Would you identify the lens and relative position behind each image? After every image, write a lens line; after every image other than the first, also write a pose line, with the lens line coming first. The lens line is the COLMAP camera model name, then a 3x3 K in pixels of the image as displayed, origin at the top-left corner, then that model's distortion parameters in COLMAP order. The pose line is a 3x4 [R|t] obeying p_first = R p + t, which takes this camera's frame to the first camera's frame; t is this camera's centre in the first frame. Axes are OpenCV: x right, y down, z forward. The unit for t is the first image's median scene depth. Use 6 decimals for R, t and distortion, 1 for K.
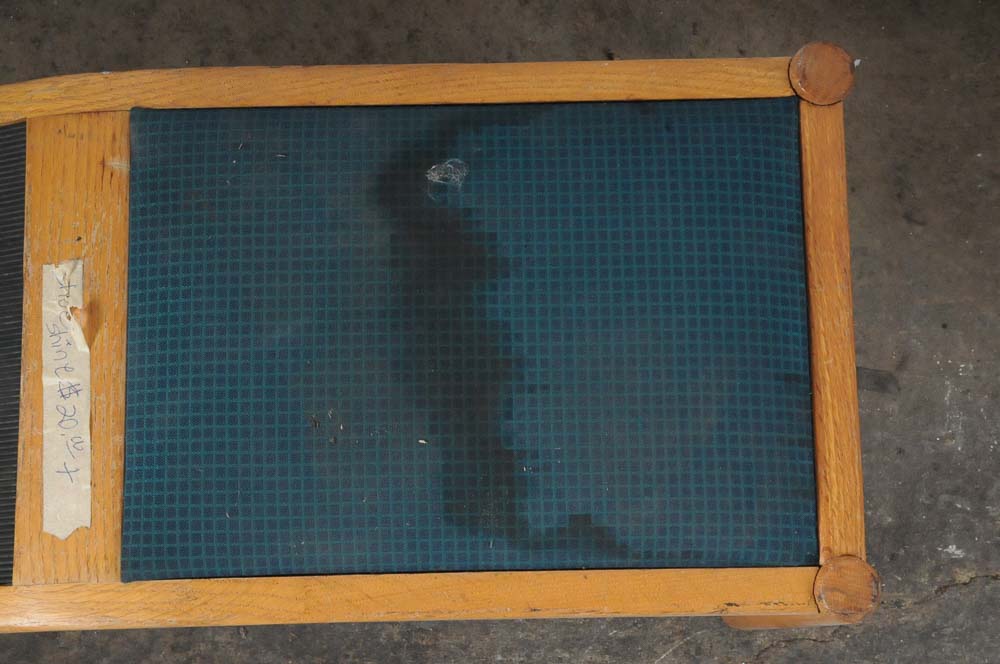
lens RADIAL K [[1772.1, 0, 500.0], [0, 1772.1, 332.0], [0, 0, 1]] dist [0.184833, 0.093075]
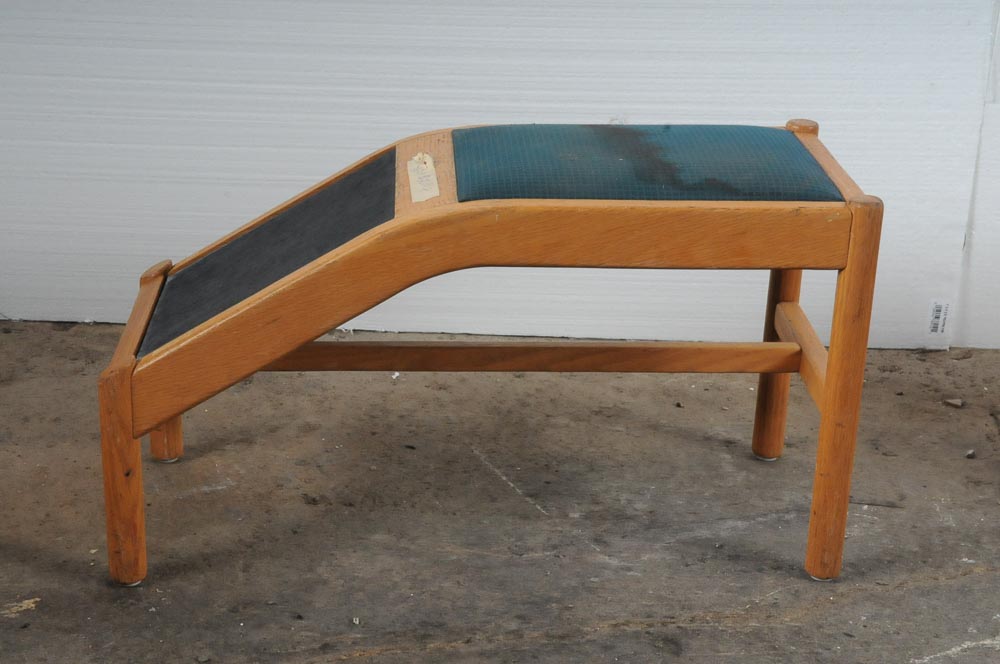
lens RADIAL K [[1740.4, 0, 500.0], [0, 1740.4, 332.0], [0, 0, 1]] dist [0.193287, 0.017035]
pose [[0.999115, 0.013650, 0.039793, -0.229562], [0.026967, 0.518182, -0.854845, 1.636072], [-0.032288, 0.855161, 0.517355, 0.200942]]
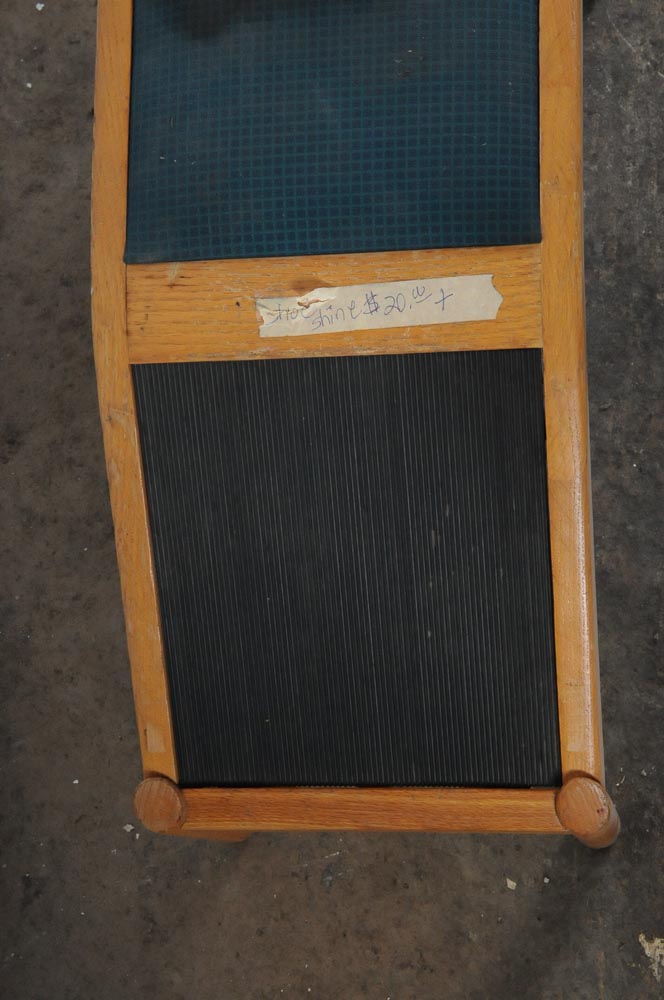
lens RADIAL K [[1772.1, 0, 332.0], [0, 1772.1, 500.0], [0, 0, 1]] dist [0.184833, 0.093075]
pose [[0.033235, -0.974801, 0.220587, -0.601438], [0.999392, 0.030080, -0.017645, 0.030888], [0.010565, 0.221039, 0.975208, -0.063619]]
